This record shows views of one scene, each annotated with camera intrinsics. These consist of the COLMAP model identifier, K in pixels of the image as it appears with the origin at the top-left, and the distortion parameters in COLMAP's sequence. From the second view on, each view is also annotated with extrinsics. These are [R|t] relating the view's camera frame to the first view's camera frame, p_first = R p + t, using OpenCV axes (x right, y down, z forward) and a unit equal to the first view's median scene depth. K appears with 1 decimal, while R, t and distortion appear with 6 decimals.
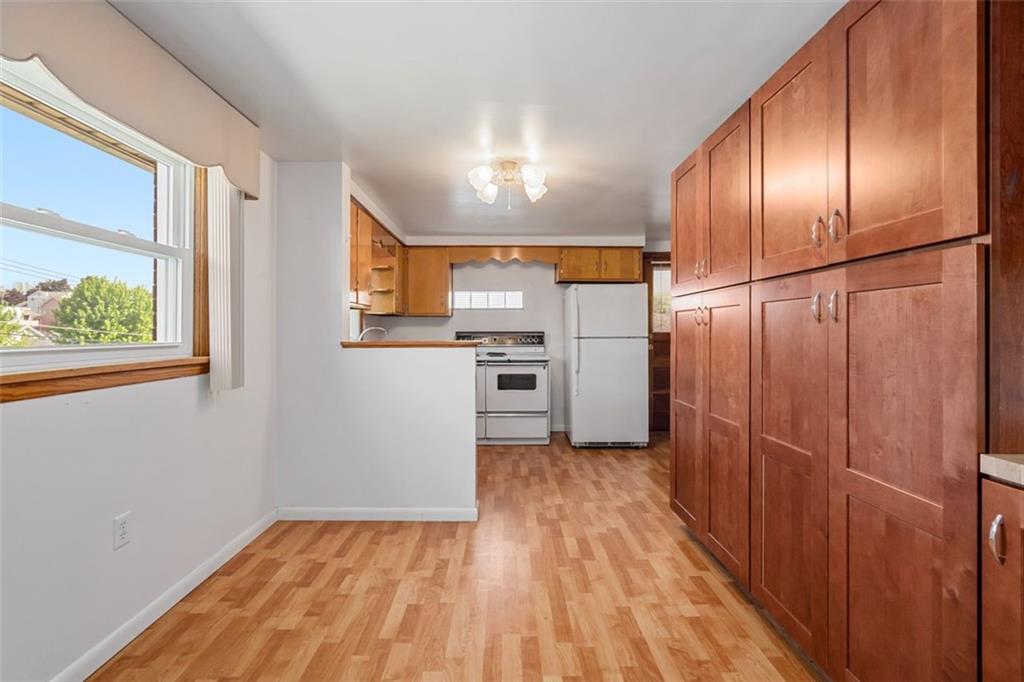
lens RADIAL K [[465.9, 0, 511.8], [0, 465.9, 335.2], [0, 0, 1]] dist [-0.011848, 0.000347]
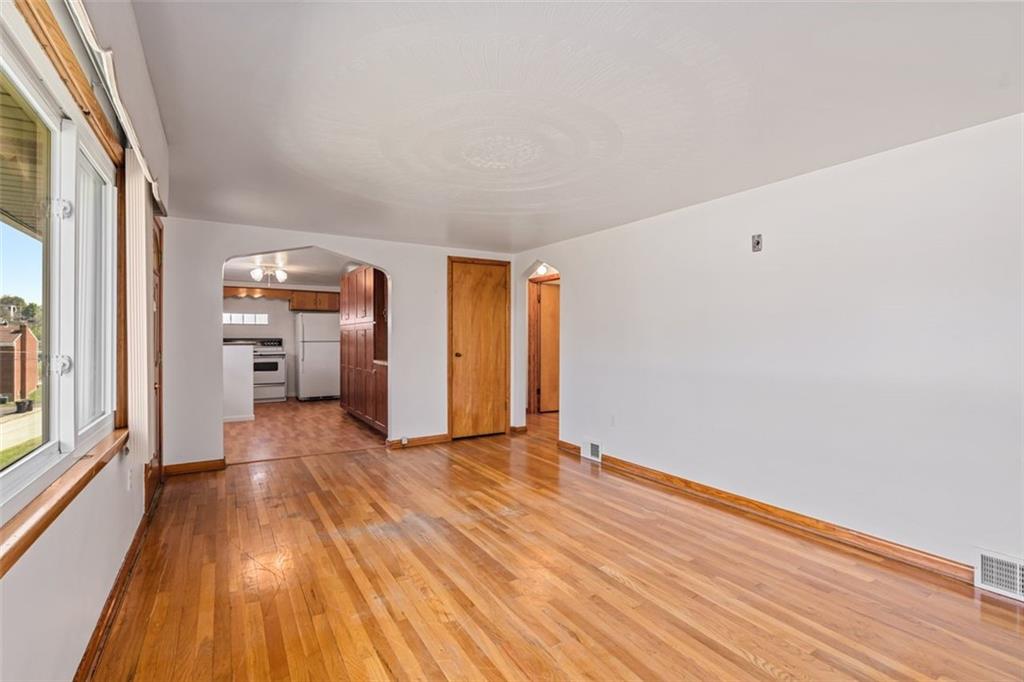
lens RADIAL K [[465.9, 0, 512.1], [0, 465.9, 340.8], [0, 0, 1]] dist [-0.011848, 0.000347]
pose [[0.852789, -0.003235, 0.522246, -0.111094], [0.003587, 0.999994, 0.000336, 0.004269], [-0.522244, 0.001587, 0.852795, -0.984396]]
